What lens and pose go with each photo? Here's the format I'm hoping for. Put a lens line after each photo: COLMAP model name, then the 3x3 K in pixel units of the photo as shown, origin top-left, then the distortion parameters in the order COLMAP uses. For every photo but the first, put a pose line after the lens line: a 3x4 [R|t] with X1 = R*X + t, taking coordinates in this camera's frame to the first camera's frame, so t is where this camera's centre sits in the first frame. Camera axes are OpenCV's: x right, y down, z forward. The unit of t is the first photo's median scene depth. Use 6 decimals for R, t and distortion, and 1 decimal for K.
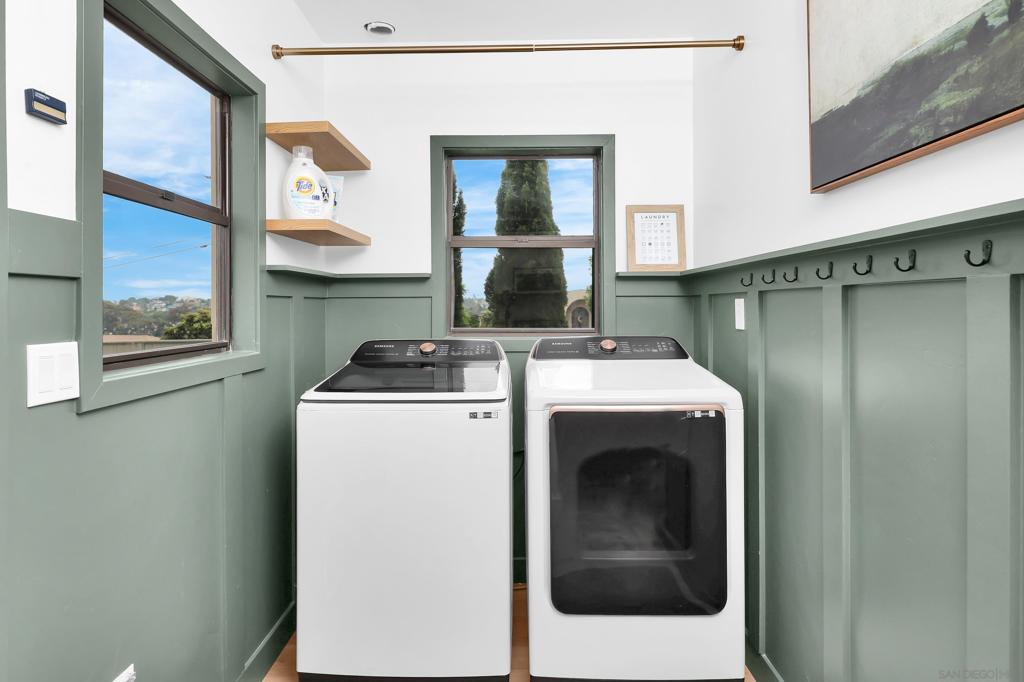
lens RADIAL K [[611.5, 0, 508.6], [0, 611.5, 304.6], [0, 0, 1]] dist [0.005605, 0.000348]
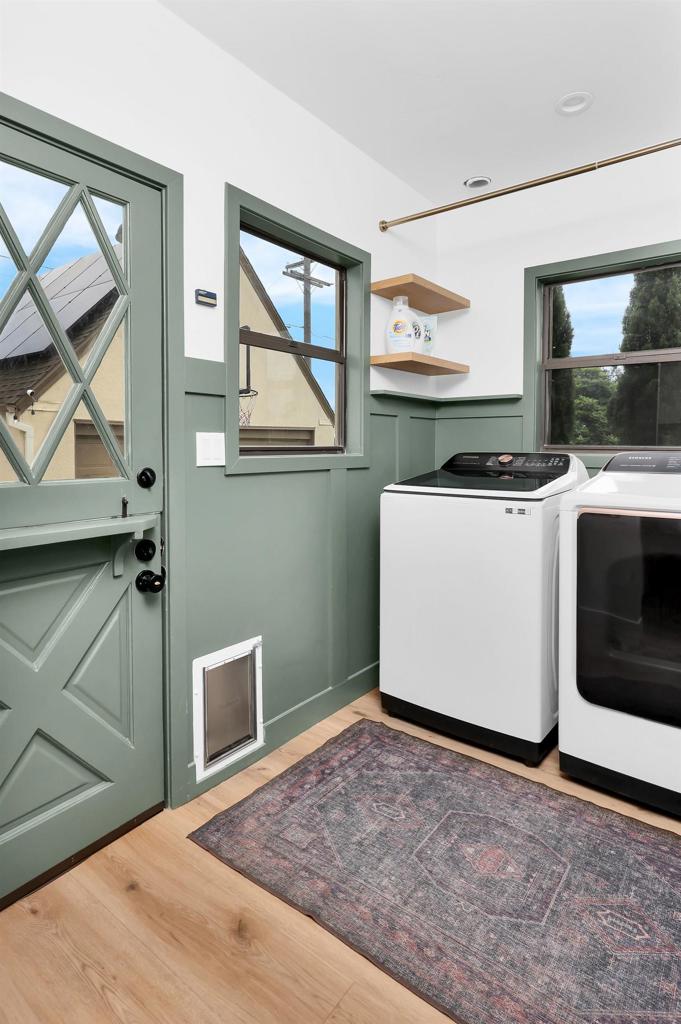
lens RADIAL K [[611.5, 0, 340.9], [0, 611.5, 469.7], [0, 0, 1]] dist [0.005605, 0.000348]
pose [[0.787834, 0.025056, -0.615378, 0.368012], [-0.006780, 0.999464, 0.032015, 0.064111], [0.615851, -0.021050, 0.787582, -0.089916]]
